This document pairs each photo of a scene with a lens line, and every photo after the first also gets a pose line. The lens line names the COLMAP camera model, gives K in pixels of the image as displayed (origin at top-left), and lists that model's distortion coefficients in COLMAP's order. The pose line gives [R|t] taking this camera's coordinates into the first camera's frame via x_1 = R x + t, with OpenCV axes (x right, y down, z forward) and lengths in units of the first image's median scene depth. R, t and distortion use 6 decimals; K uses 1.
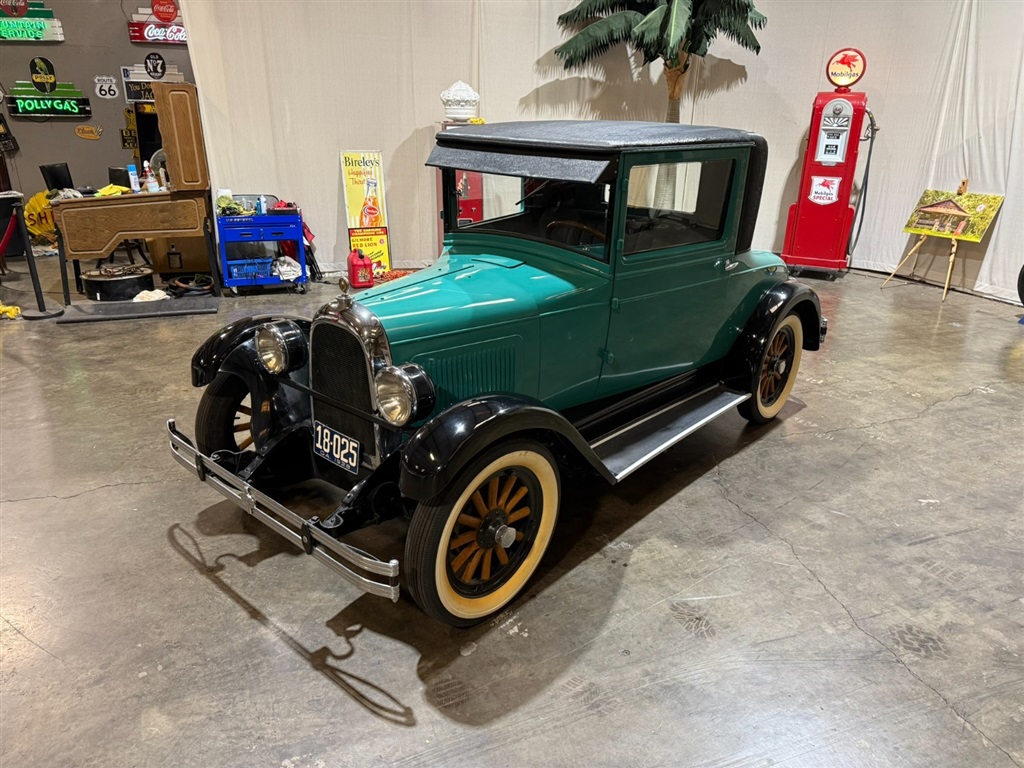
lens RADIAL K [[715.9, 0, 516.7], [0, 715.9, 380.2], [0, 0, 1]] dist [0.045616, -0.051757]
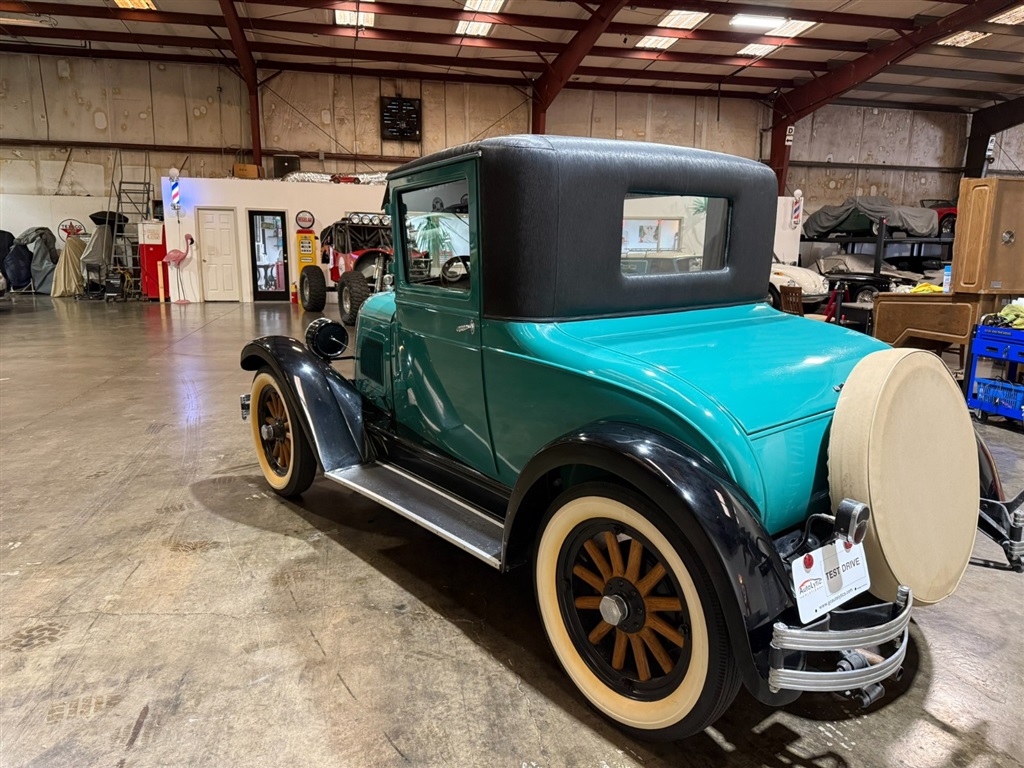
lens RADIAL K [[721.8, 0, 515.1], [0, 721.8, 387.2], [0, 0, 1]] dist [0.024421, -0.026535]
pose [[-0.156882, 0.167740, -0.973268, 0.846536], [-0.362917, 0.906733, 0.214772, -0.237258], [0.918520, 0.386909, -0.081375, 0.972359]]
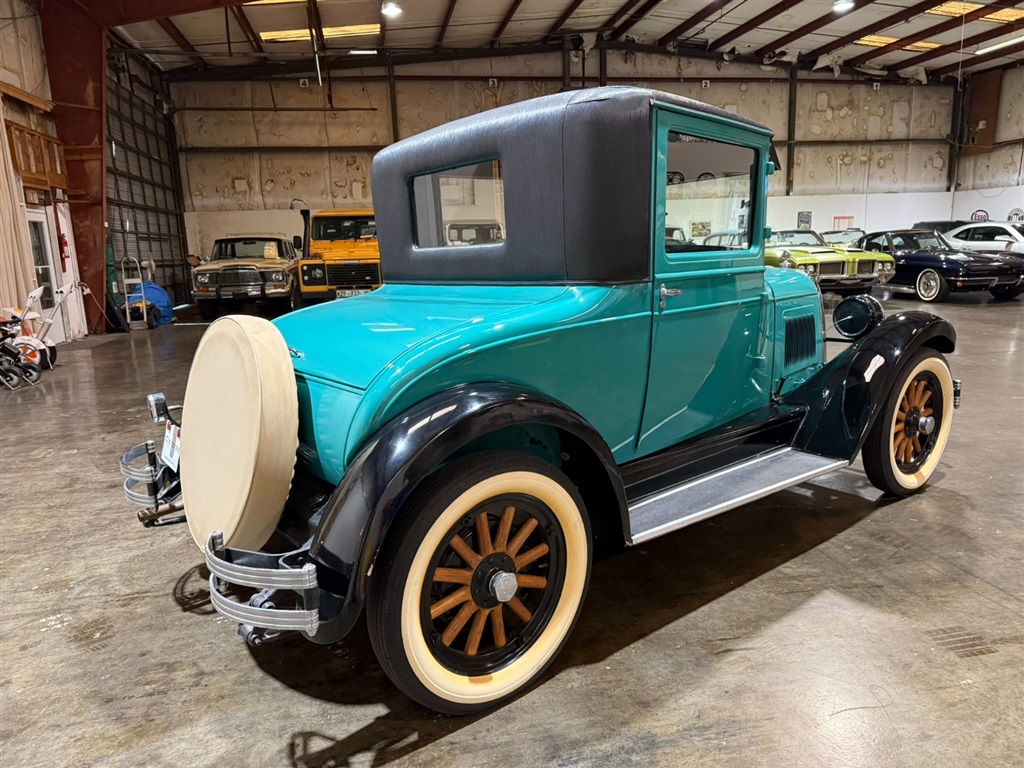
lens RADIAL K [[721.2, 0, 509.9], [0, 721.2, 387.0], [0, 0, 1]] dist [0.027511, -0.031223]
pose [[-0.982830, -0.019529, 0.183477, 0.020646], [0.080703, 0.848728, 0.522636, -0.466714], [-0.165929, 0.528470, -0.832579, 1.602049]]
